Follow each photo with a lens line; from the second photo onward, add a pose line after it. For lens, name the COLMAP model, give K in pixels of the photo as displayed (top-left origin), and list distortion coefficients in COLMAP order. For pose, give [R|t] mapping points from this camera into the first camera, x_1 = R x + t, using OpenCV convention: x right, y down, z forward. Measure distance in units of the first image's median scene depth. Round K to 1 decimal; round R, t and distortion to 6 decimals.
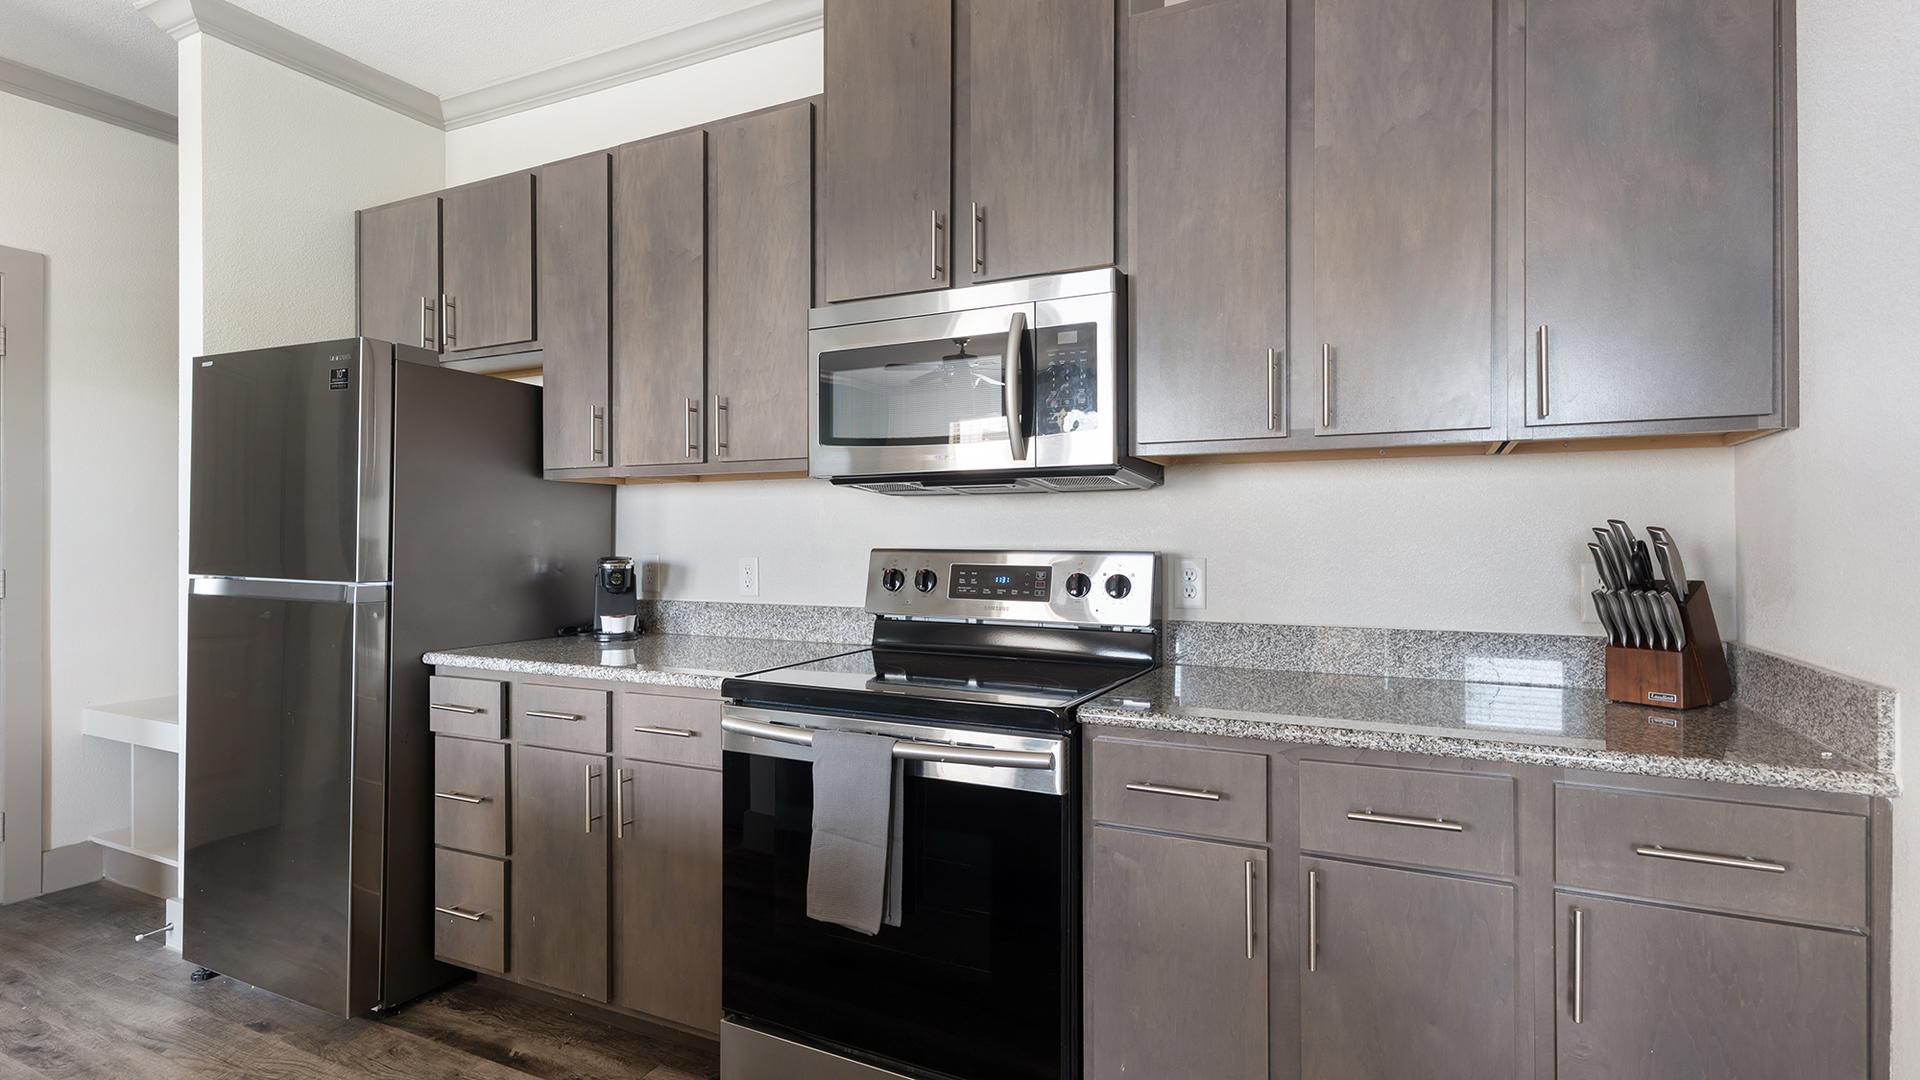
lens RADIAL K [[909.8, 0, 976.1], [0, 909.8, 538.0], [0, 0, 1]] dist [0.003209, 0.002048]
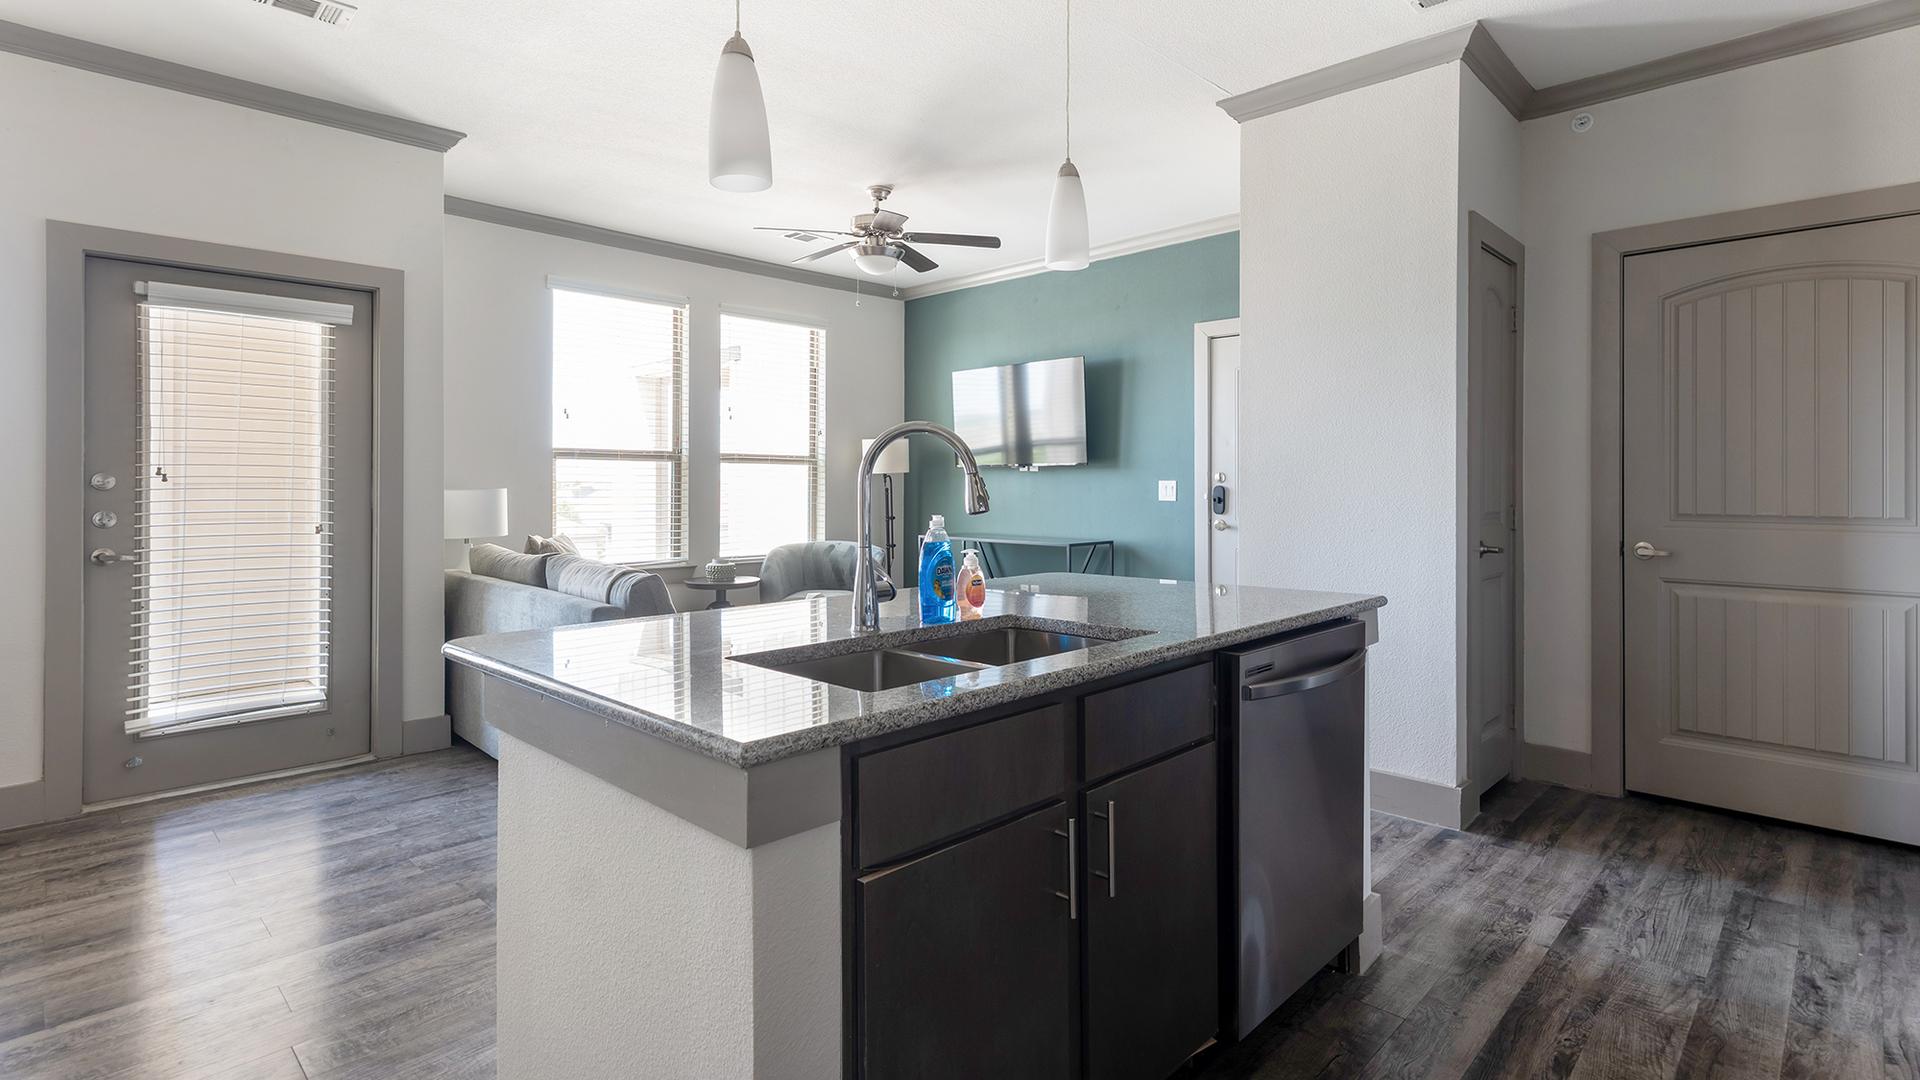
lens RADIAL K [[909.8, 0, 1009.7], [0, 909.8, 487.6], [0, 0, 1]] dist [0.003209, 0.002048]
pose [[-0.298204, 0.002024, -0.954500, 0.220557], [0.001077, 0.999998, 0.001784, -0.004248], [0.954502, -0.000496, -0.298205, 0.446607]]
